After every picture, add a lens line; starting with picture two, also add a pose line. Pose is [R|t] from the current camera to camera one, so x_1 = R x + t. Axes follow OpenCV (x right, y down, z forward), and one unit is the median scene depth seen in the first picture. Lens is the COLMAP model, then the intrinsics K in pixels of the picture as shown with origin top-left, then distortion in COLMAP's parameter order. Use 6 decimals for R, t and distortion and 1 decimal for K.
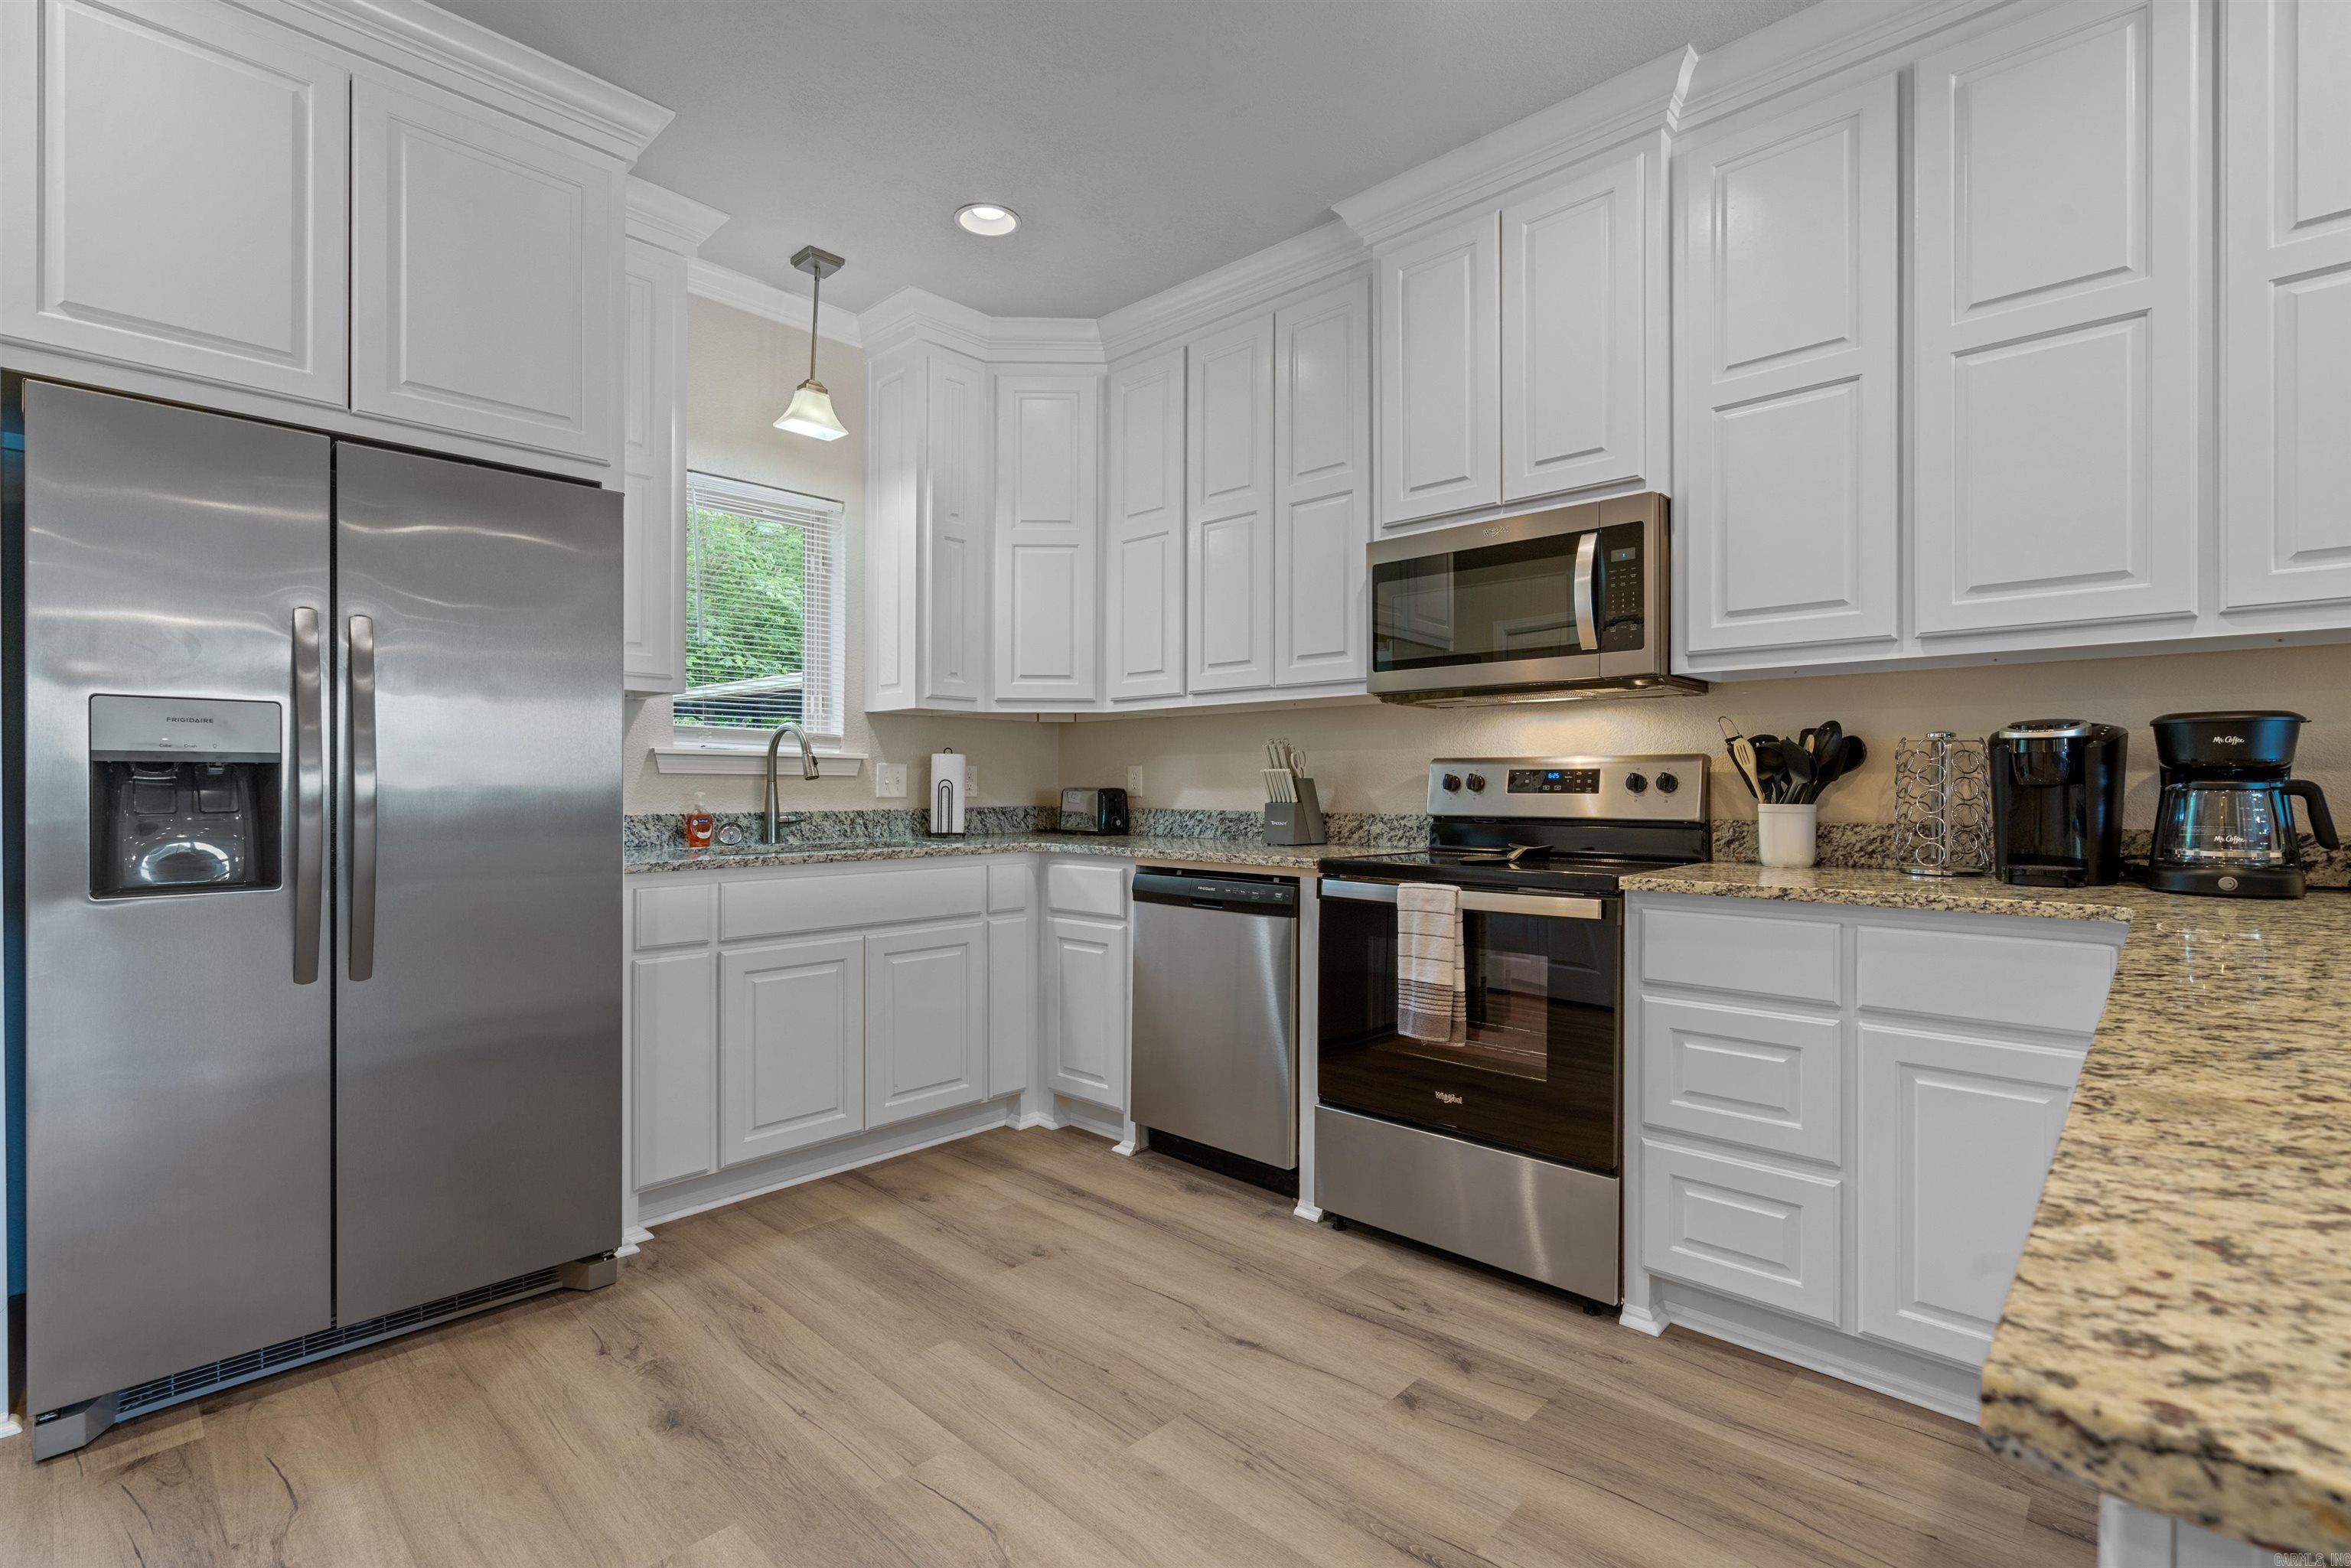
lens RADIAL K [[1070.9, 0, 1160.9], [0, 1070.9, 788.9], [0, 0, 1]] dist [-0.005398, 0.005831]
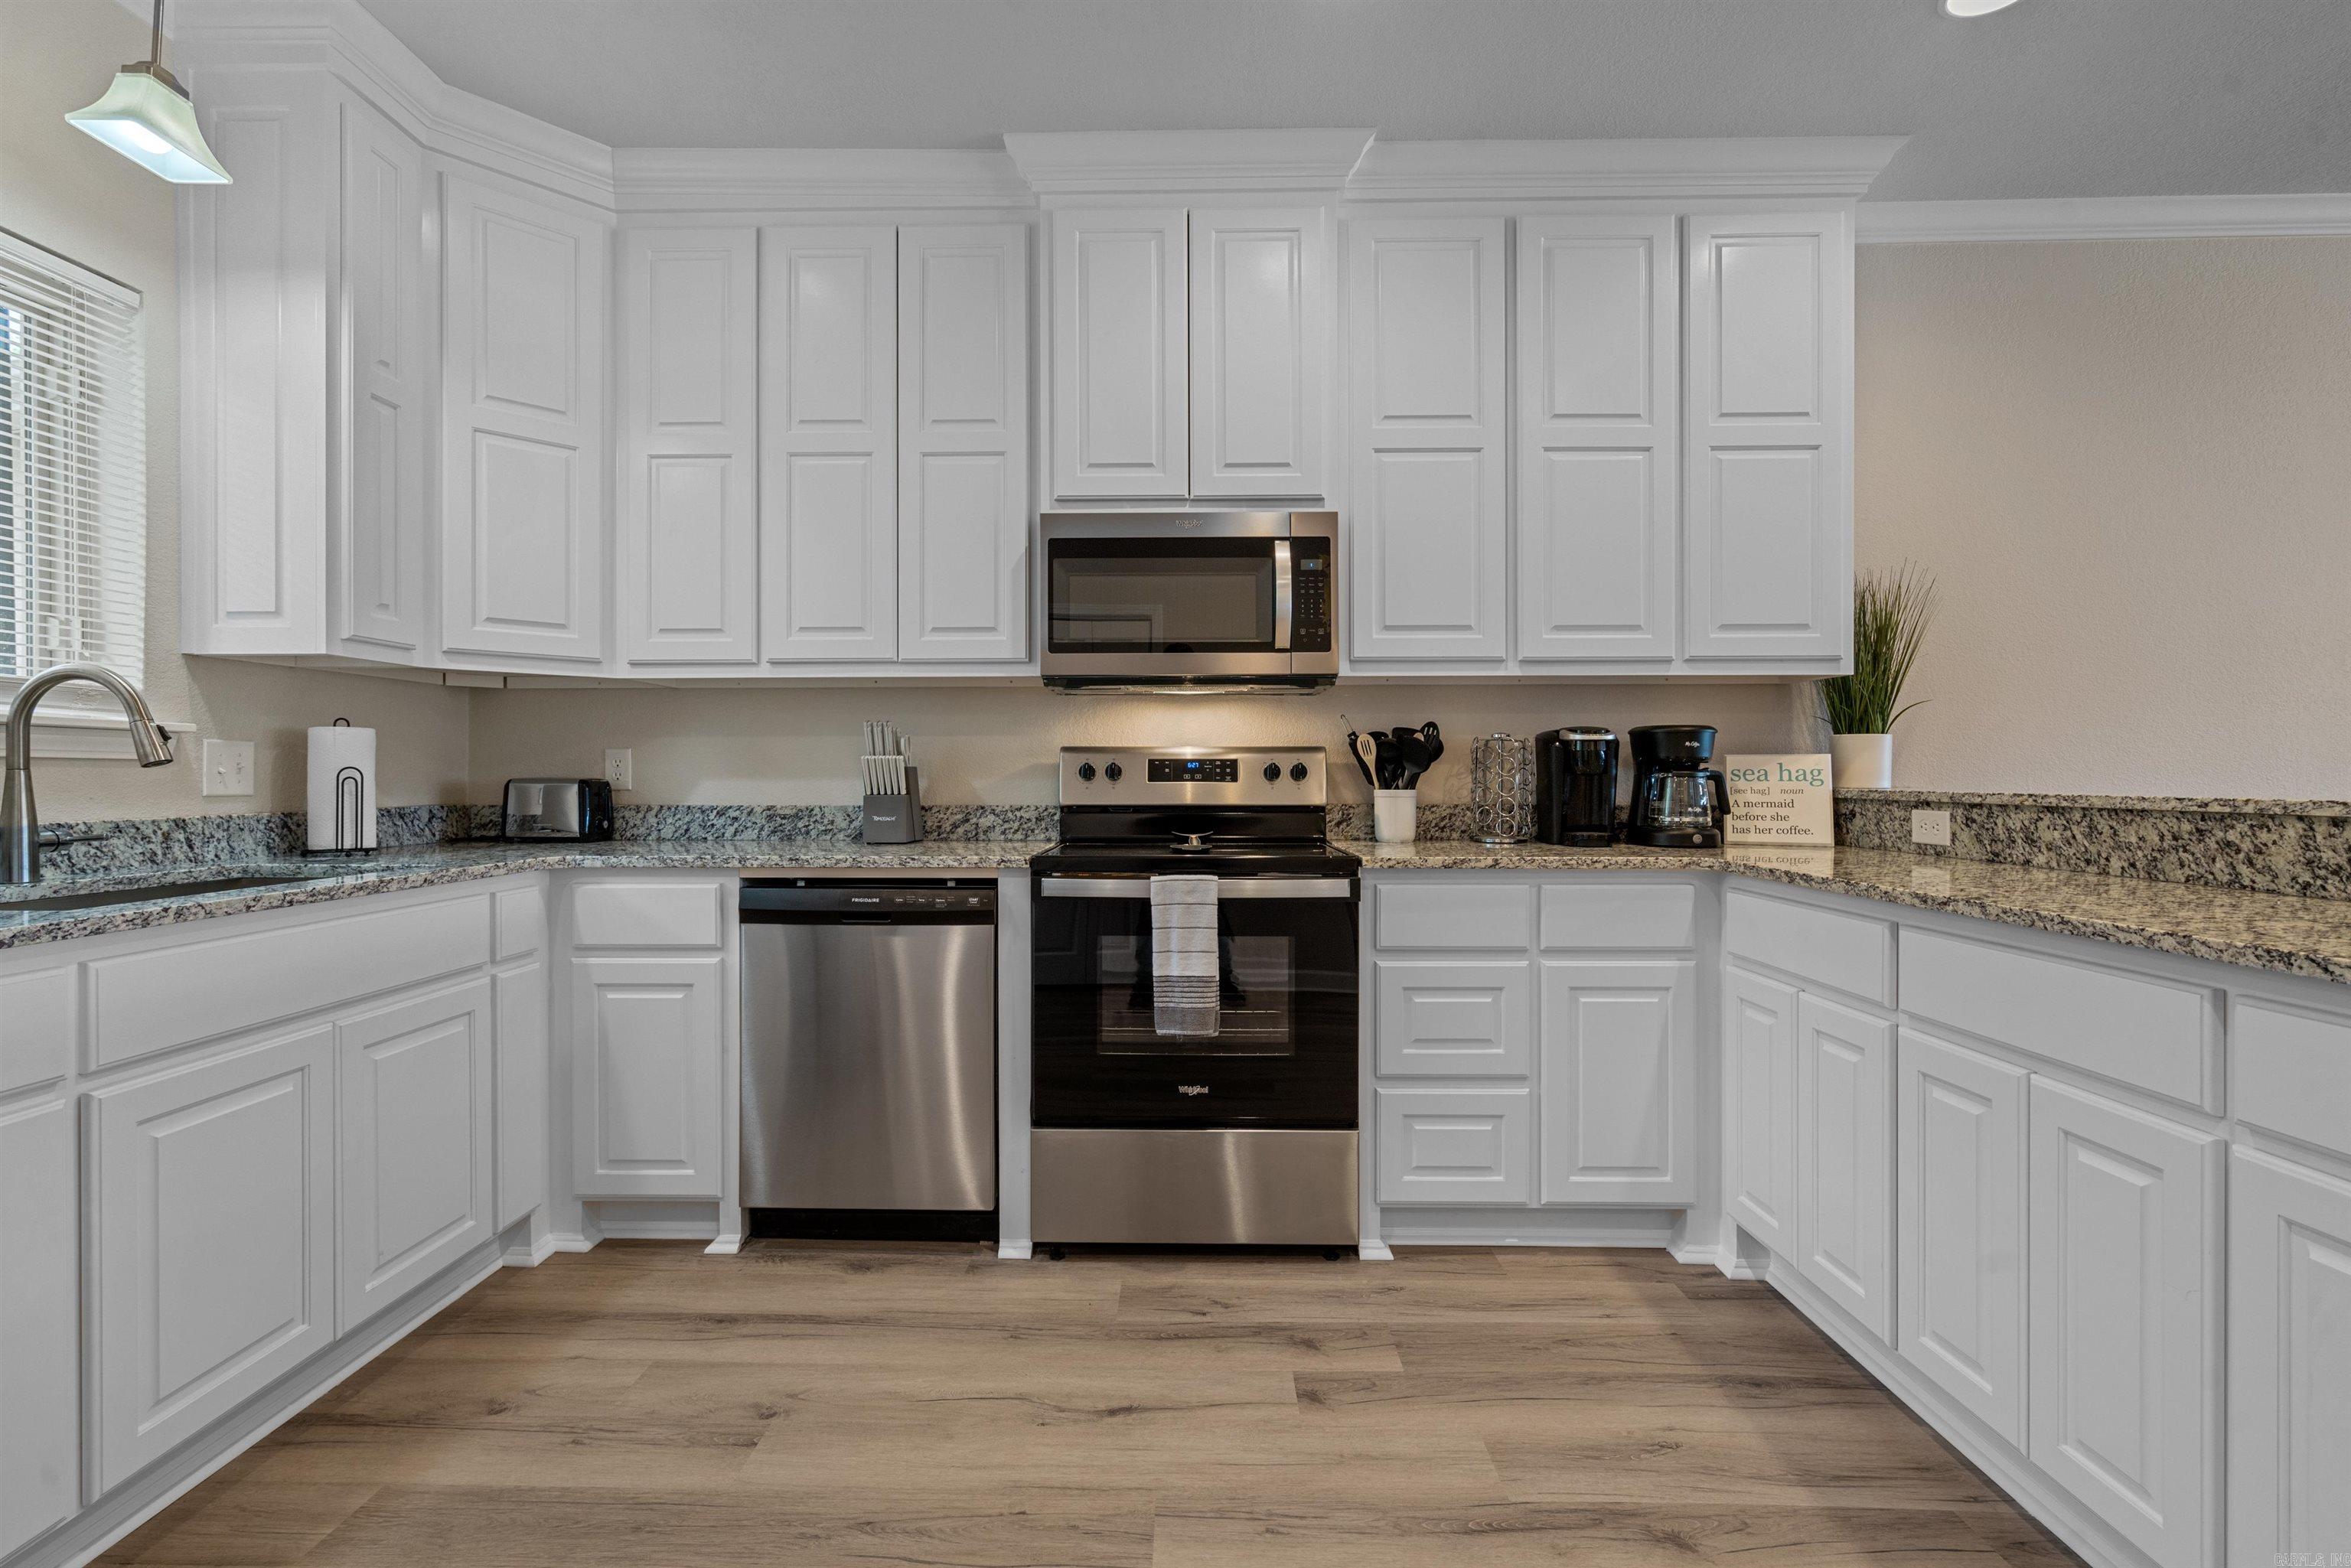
lens RADIAL K [[1070.9, 0, 1173.9], [0, 1070.9, 781.7], [0, 0, 1]] dist [-0.005398, 0.005831]
pose [[0.738204, -0.005980, 0.674551, -0.371916], [0.003524, 0.999981, 0.005008, -0.001724], [-0.674568, -0.001319, 0.738211, 0.251784]]
